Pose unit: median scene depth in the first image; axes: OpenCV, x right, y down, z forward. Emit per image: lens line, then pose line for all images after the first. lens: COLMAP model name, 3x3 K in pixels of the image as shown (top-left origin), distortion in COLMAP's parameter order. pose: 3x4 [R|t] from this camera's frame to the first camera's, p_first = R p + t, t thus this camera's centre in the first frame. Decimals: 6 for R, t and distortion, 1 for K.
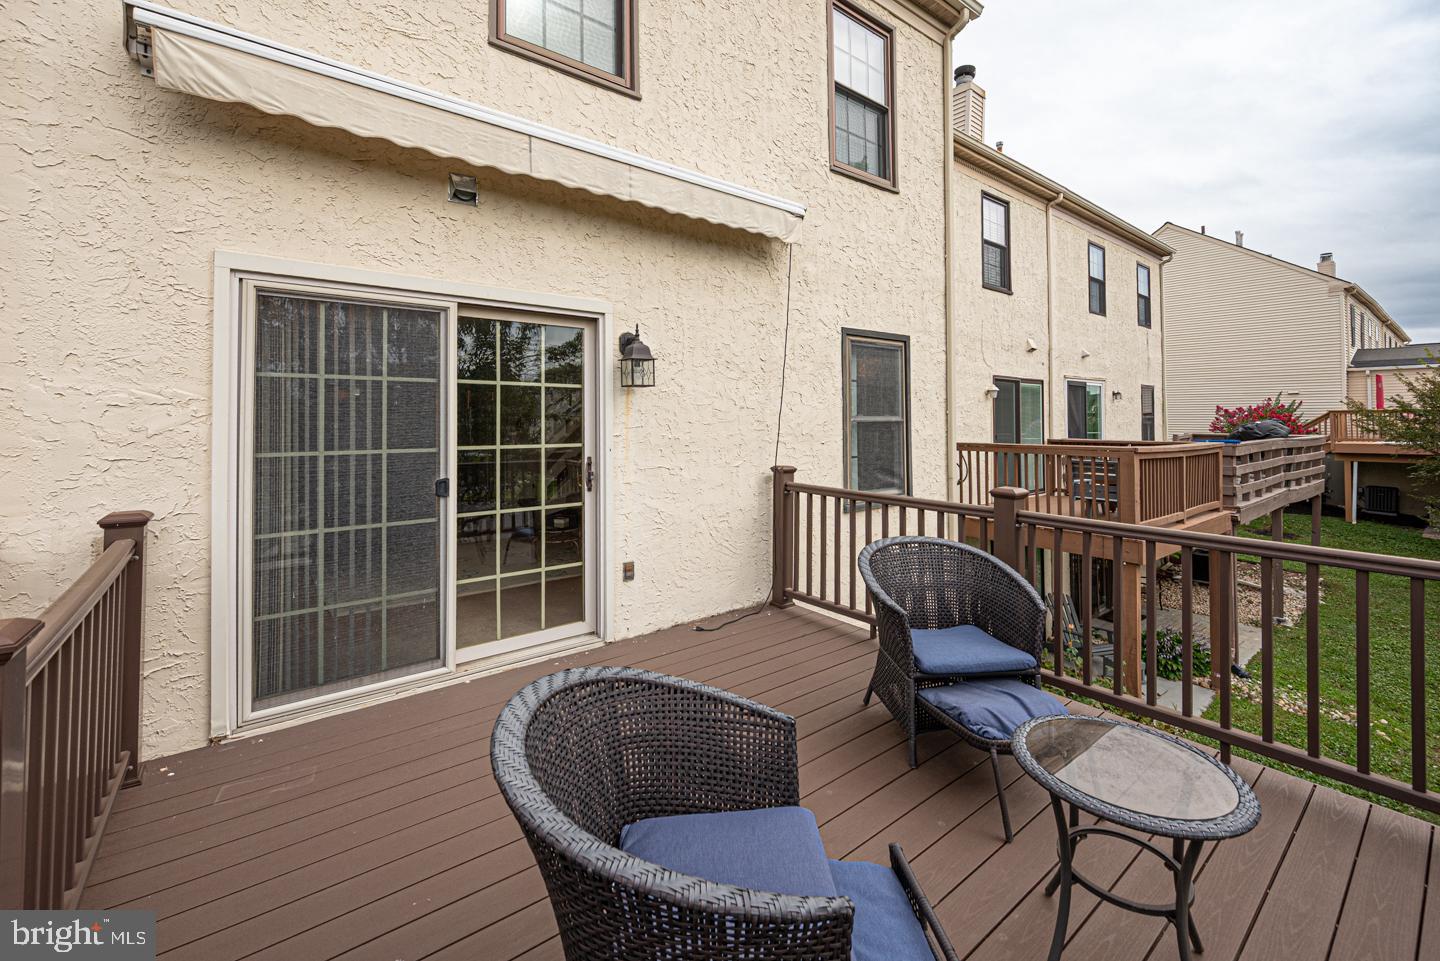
lens RADIAL K [[565.3, 0, 722.8], [0, 565.3, 469.0], [0, 0, 1]] dist [-0.000238, -0.000385]
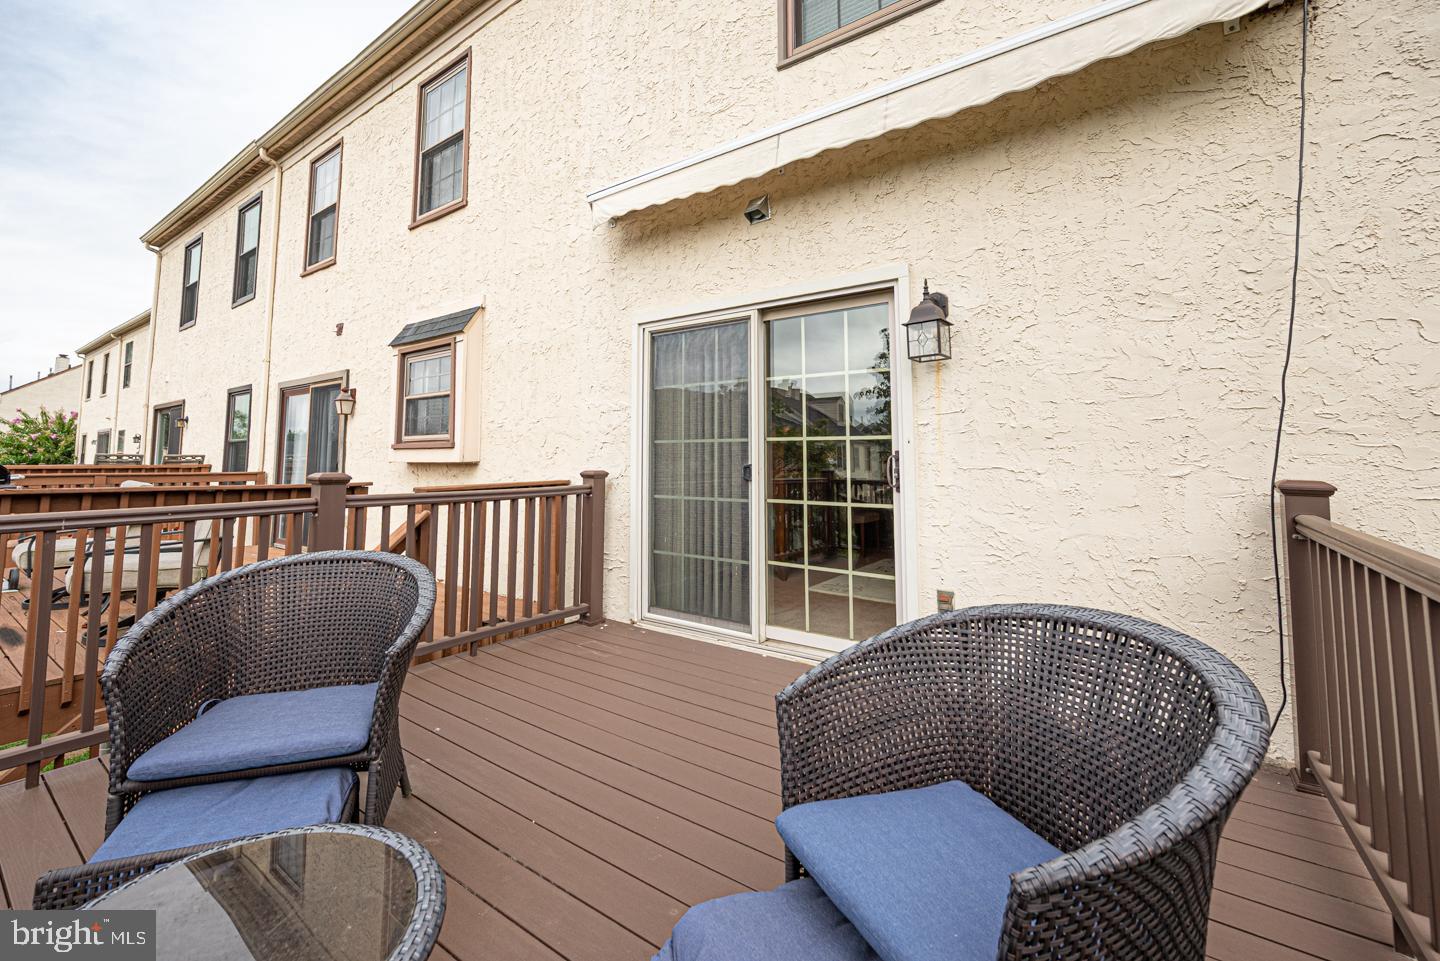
lens RADIAL K [[591.4, 0, 753.5], [0, 591.4, 460.4], [0, 0, 1]] dist [-0.000737, -0.000248]
pose [[0.326071, 0.001874, -0.945343, 0.605740], [-0.076545, 0.996767, -0.024427, 0.035344], [0.942241, 0.080326, 0.325160, 0.586013]]
